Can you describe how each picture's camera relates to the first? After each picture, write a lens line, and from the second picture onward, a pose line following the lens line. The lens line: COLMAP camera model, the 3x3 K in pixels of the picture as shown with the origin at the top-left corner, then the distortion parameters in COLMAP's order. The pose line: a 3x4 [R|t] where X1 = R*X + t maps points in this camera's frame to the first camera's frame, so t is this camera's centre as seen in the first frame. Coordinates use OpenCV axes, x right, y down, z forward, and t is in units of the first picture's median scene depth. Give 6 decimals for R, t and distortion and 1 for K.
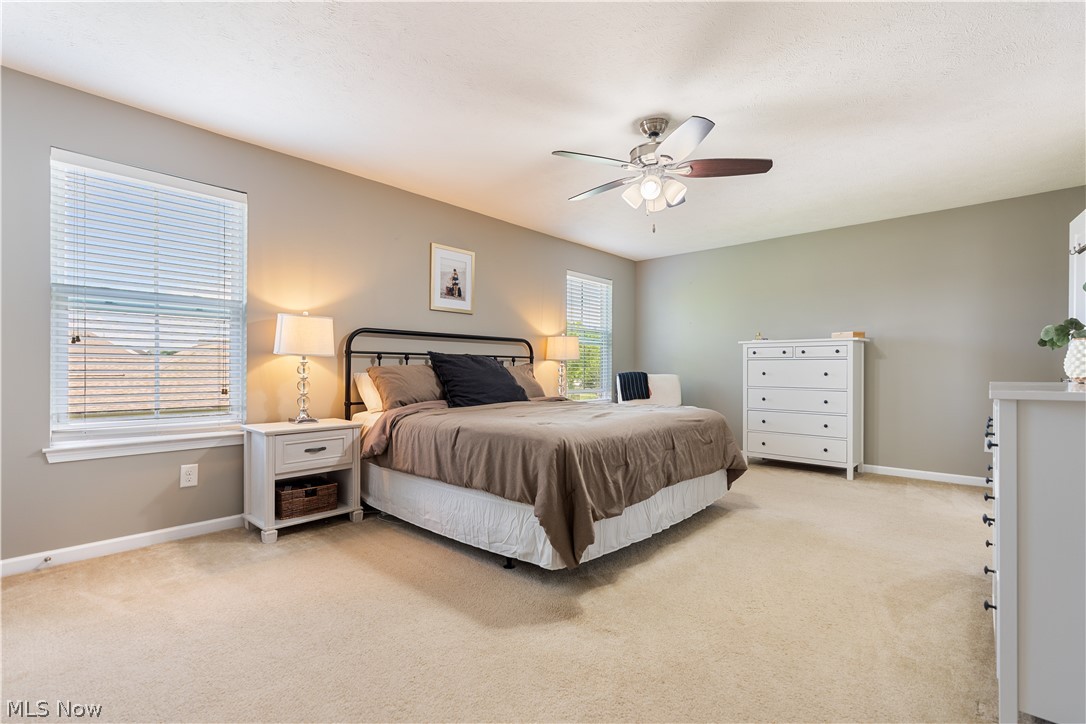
lens RADIAL K [[495.0, 0, 543.0], [0, 495.0, 362.0], [0, 0, 1]] dist [-0.002944, -0.000264]
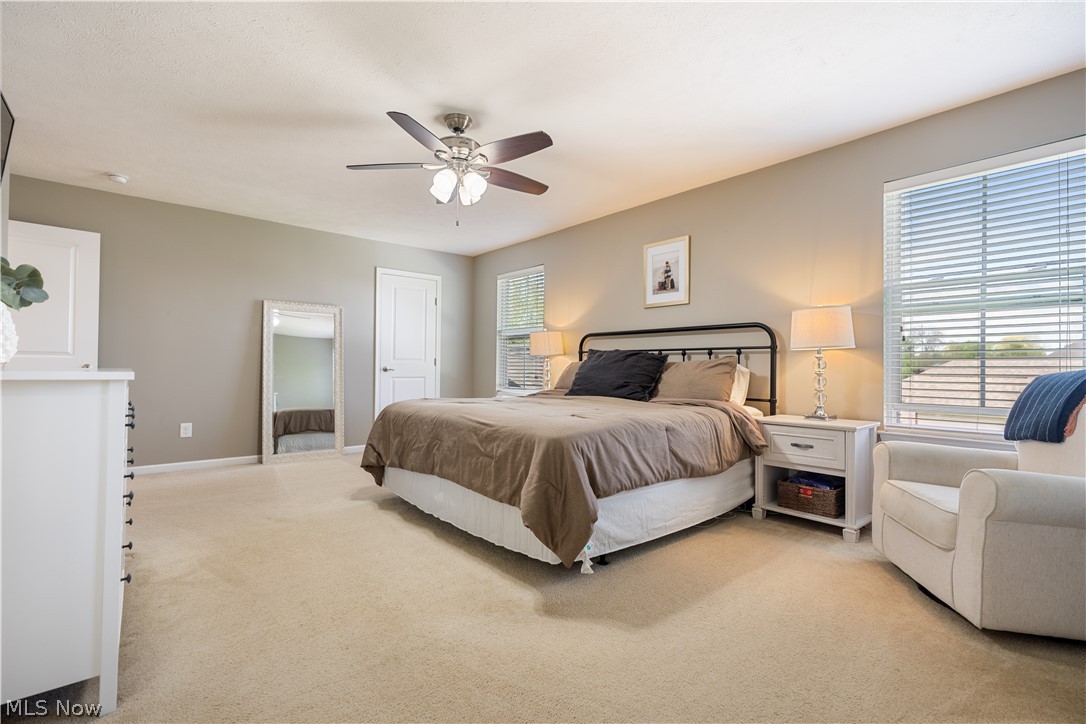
lens RADIAL K [[495.0, 0, 543.0], [0, 495.0, 362.0], [0, 0, 1]] dist [-0.002944, -0.000264]
pose [[-0.119929, -0.005798, -0.992766, 0.823221], [0.013050, 0.999887, -0.007416, 0.014842], [0.992697, -0.013845, -0.119840, 0.871475]]
